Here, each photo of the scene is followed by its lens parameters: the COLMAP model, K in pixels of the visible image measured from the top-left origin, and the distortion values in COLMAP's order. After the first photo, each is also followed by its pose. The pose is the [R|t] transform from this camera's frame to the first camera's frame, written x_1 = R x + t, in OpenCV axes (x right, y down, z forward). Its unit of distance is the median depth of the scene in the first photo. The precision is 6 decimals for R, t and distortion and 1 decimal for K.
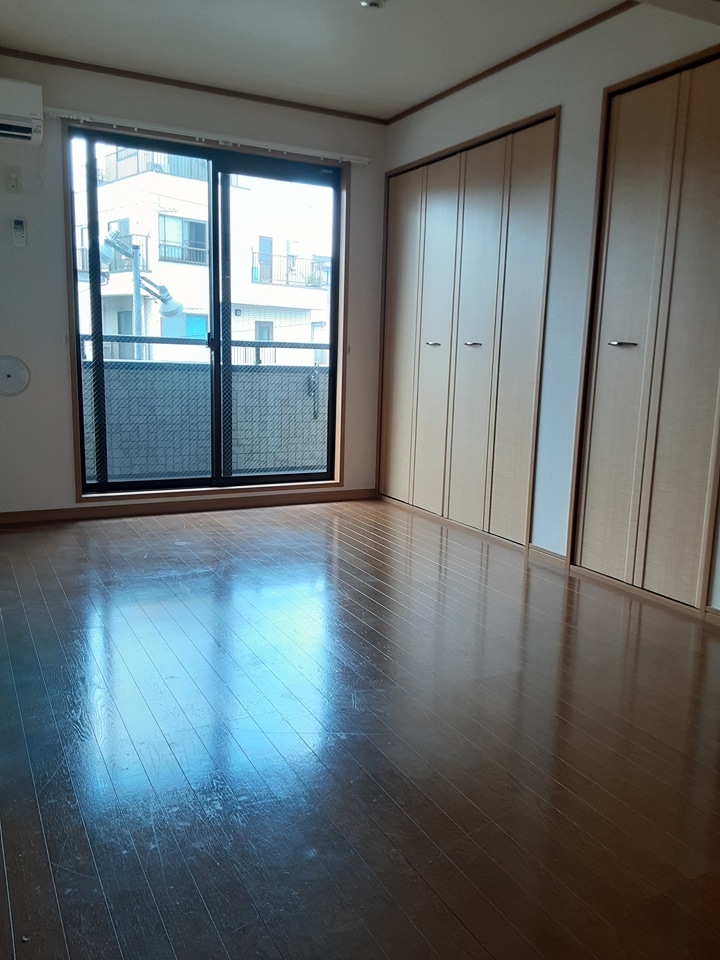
lens RADIAL K [[773.1, 0, 377.3], [0, 773.1, 483.7], [0, 0, 1]] dist [0.134556, -0.208914]
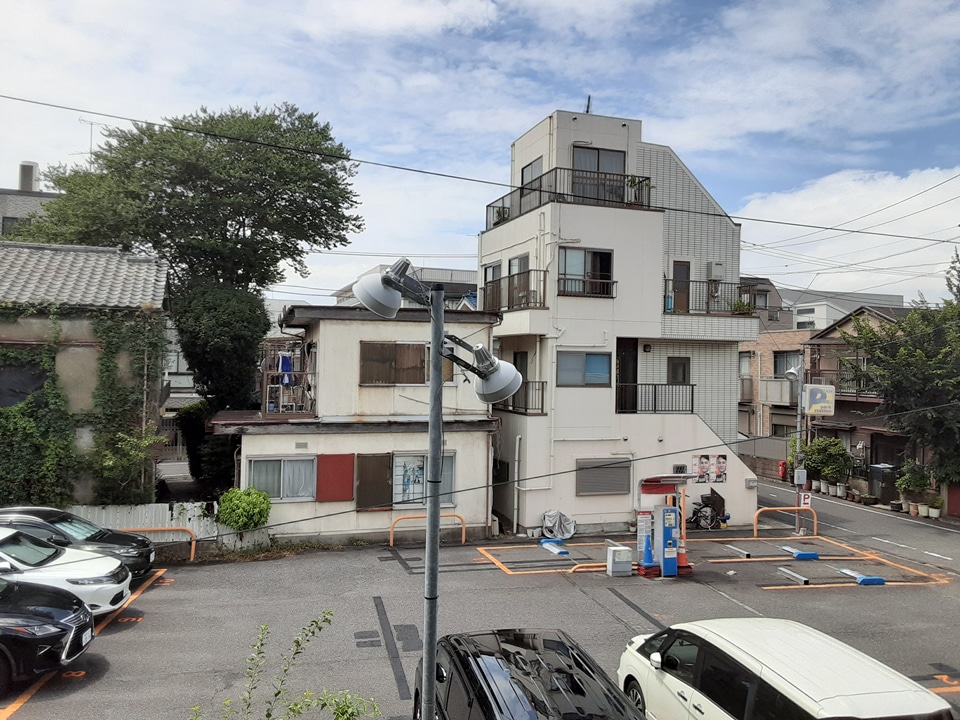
lens RADIAL K [[773.1, 0, 484.3], [0, 773.1, 338.9], [0, 0, 1]] dist [0.134556, -0.208914]
pose [[0.924575, -0.028871, -0.379904, -0.022867], [-0.052229, 0.978107, -0.201444, -0.054965], [0.377402, 0.206092, 0.902825, 0.185333]]
